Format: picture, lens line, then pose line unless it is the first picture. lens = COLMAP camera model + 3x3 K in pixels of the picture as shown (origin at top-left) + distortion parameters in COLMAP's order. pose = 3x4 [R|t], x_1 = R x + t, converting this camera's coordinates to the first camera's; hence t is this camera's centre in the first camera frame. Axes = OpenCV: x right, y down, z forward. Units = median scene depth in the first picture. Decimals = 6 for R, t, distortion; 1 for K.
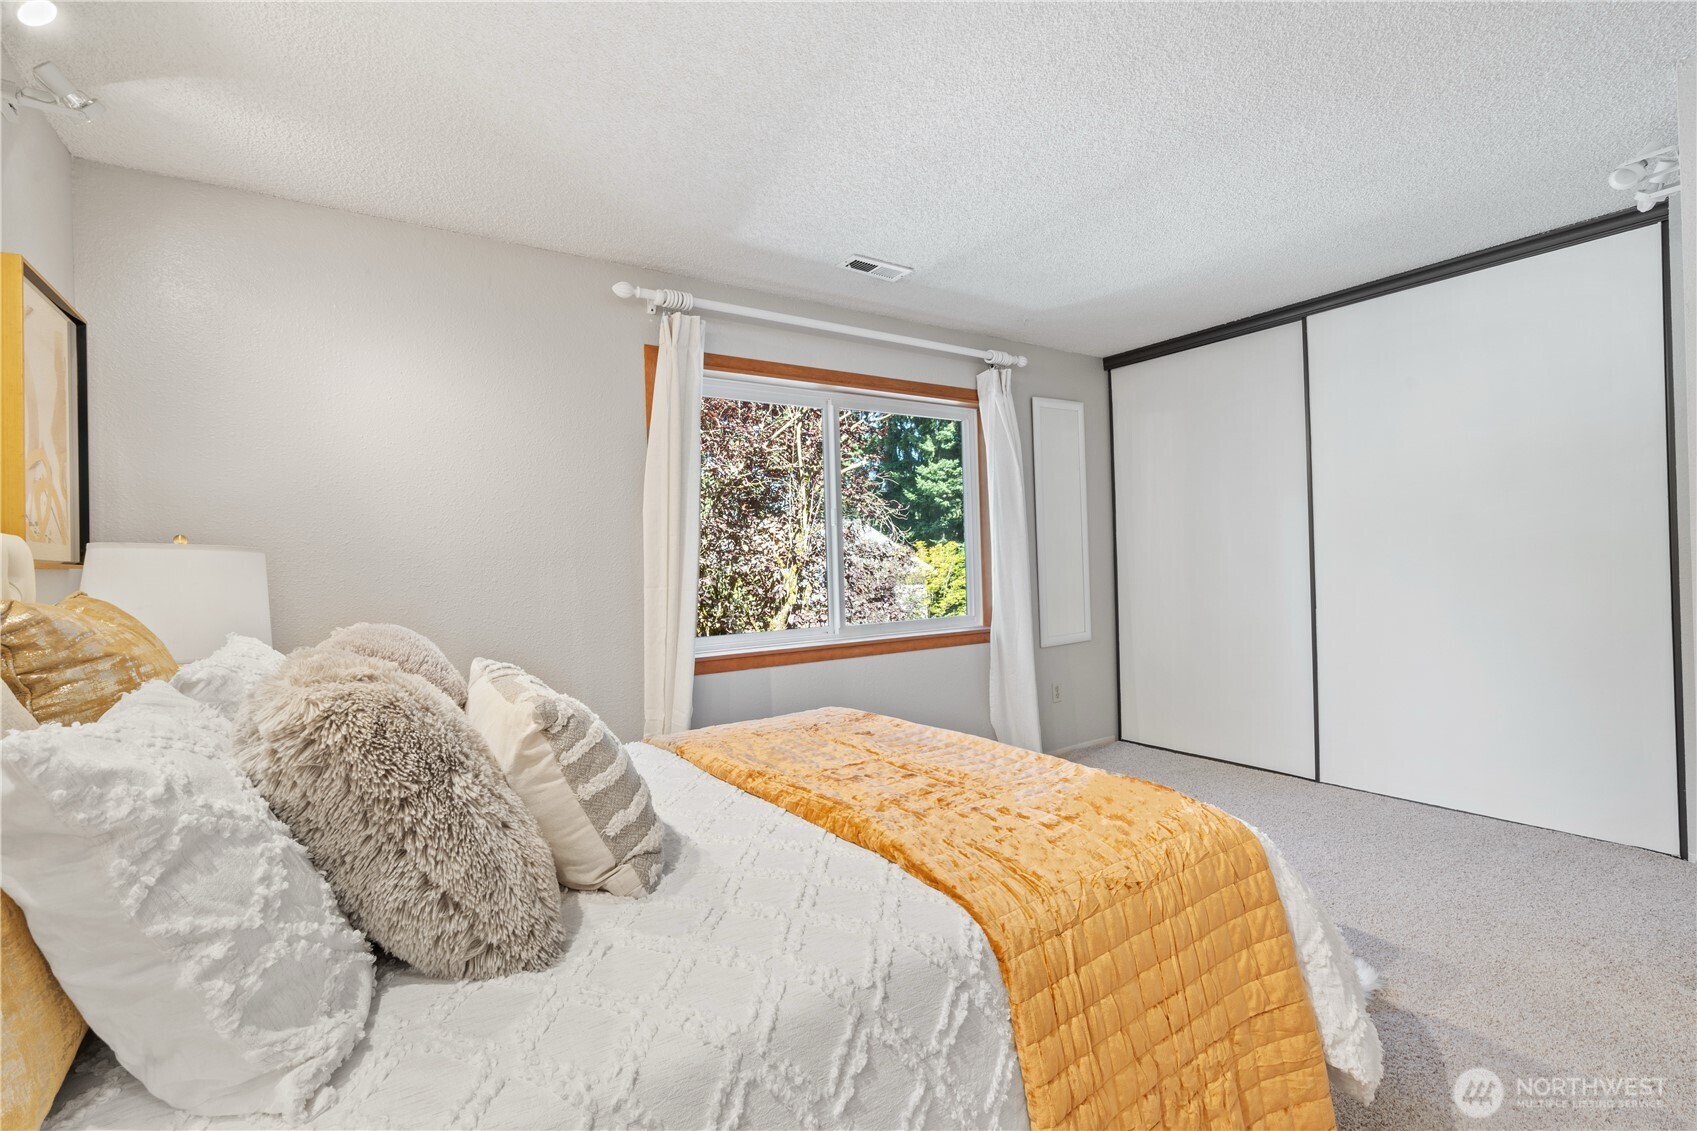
lens RADIAL K [[774.8, 0, 849.2], [0, 774.8, 560.2], [0, 0, 1]] dist [-0.009767, 0.003437]
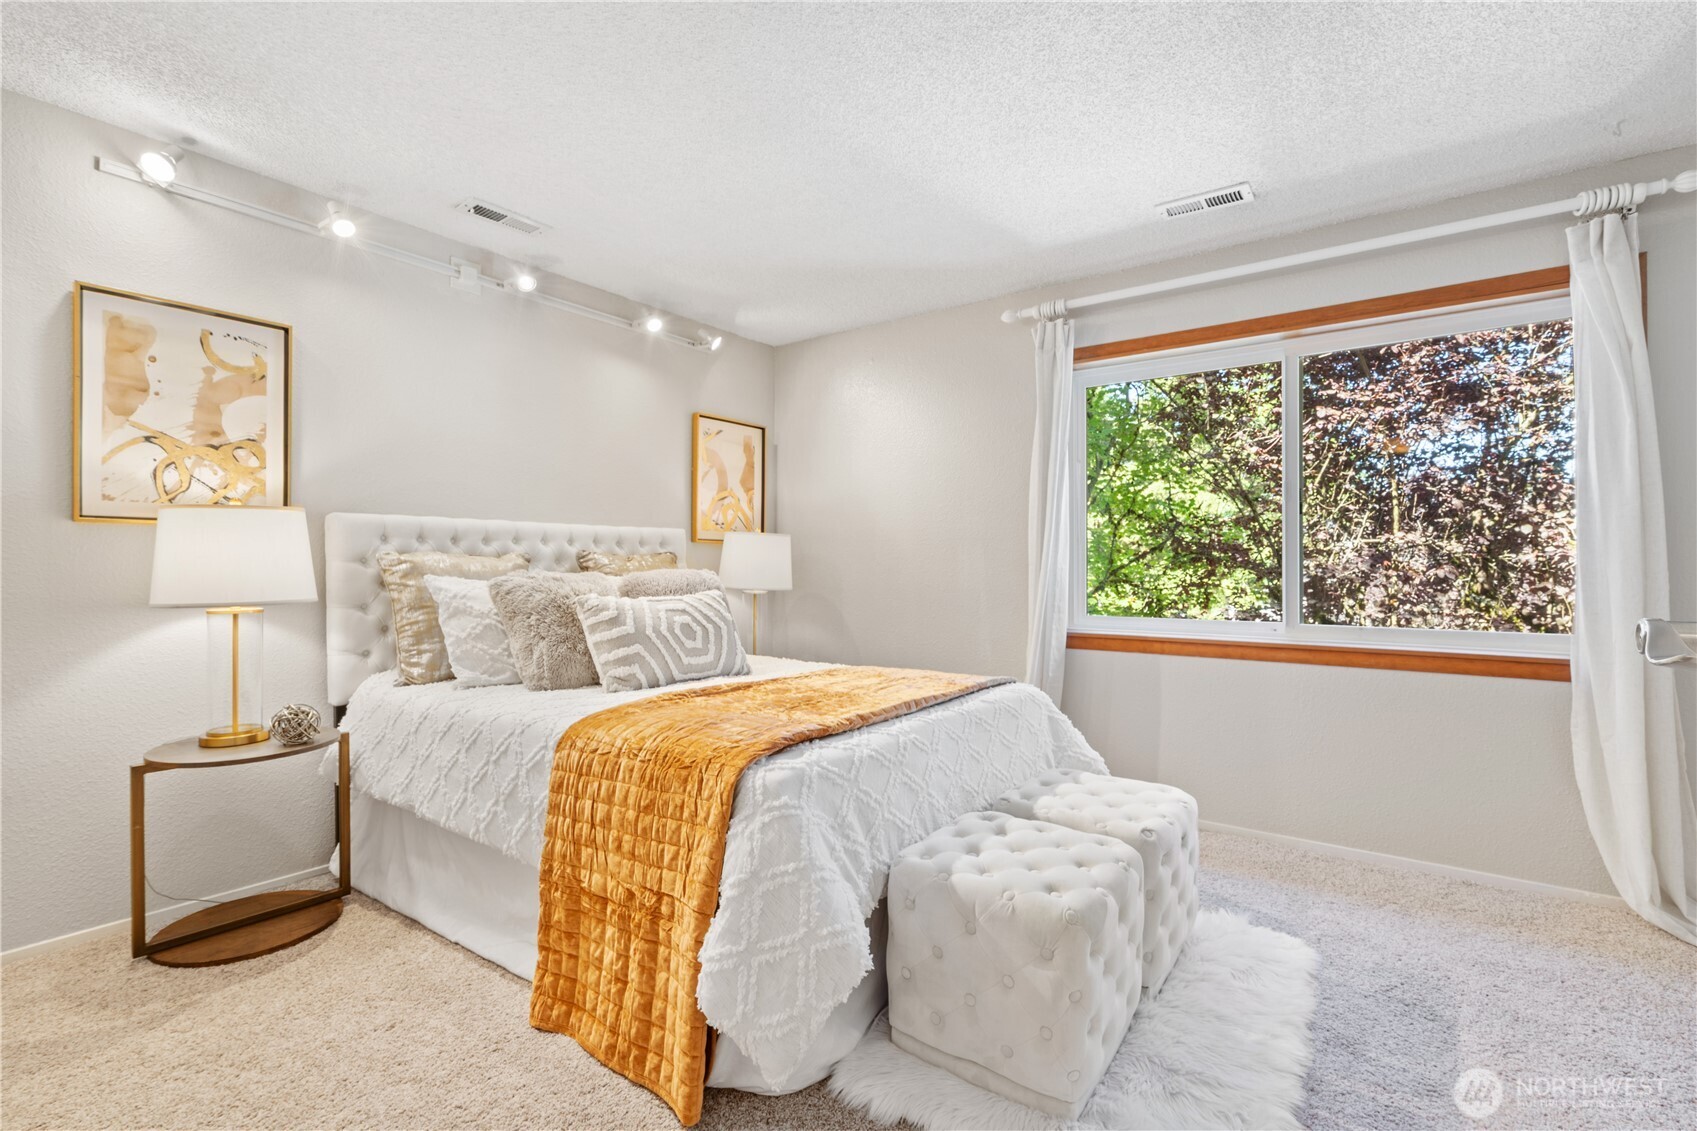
lens RADIAL K [[774.8, 0, 848.3], [0, 774.8, 559.8], [0, 0, 1]] dist [-0.009767, 0.003437]
pose [[0.326158, 0.020346, -0.945096, 0.720950], [-0.011590, 0.999779, 0.017523, 0.008373], [0.945244, 0.005238, 0.326322, 0.353253]]
